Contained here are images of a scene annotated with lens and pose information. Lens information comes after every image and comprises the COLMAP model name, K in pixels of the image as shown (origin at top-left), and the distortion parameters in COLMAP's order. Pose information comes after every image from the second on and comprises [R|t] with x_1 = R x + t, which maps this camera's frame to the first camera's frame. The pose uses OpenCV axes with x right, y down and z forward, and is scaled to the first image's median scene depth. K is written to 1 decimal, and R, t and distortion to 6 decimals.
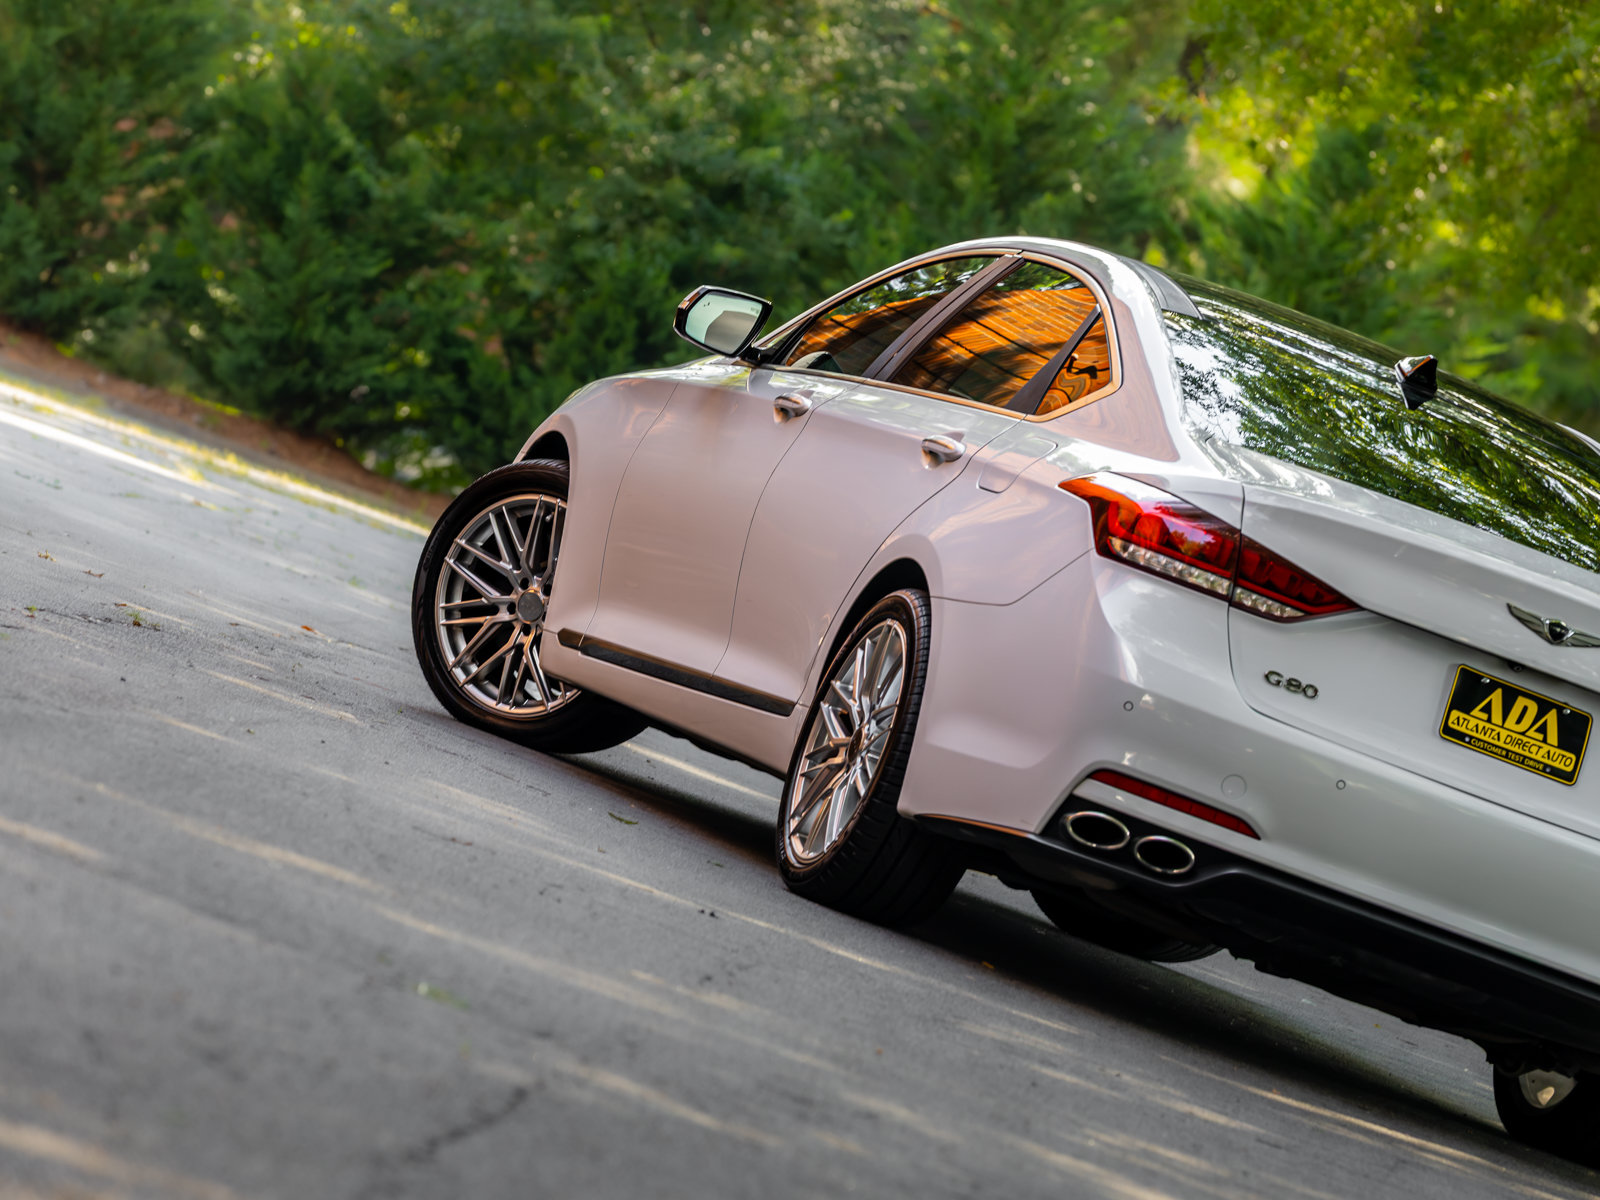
lens RADIAL K [[10190.2, 0, 881.4], [0, 10190.2, 600.0], [0, 0, 1]] dist [0.088230, 8.377272]
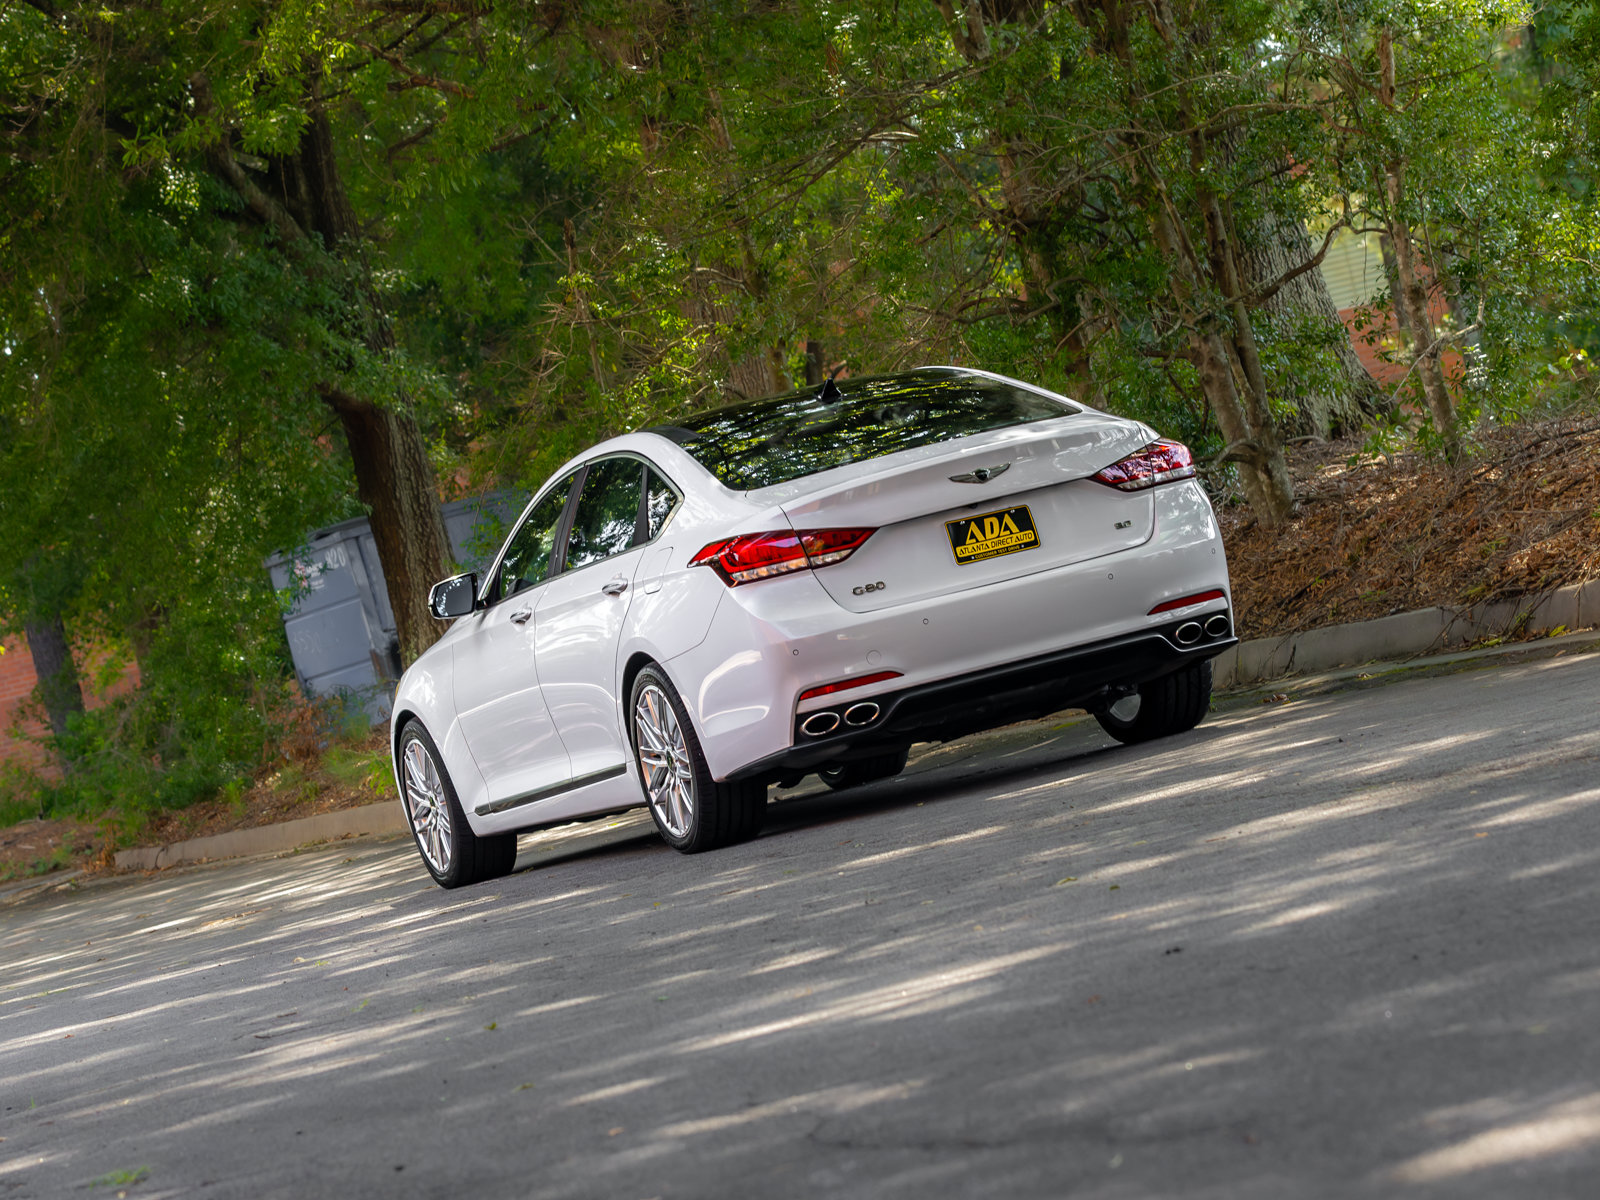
lens RADIAL K [[8900.3, 0, 797.3], [0, 8900.3, 602.7], [0, 0, 1]] dist [-0.029588, 15.693416]
pose [[0.831177, -0.554754, 0.037329, -0.025893], [0.554941, 0.831868, 0.006103, -0.005273], [-0.034438, 0.015642, 0.999284, -0.472502]]
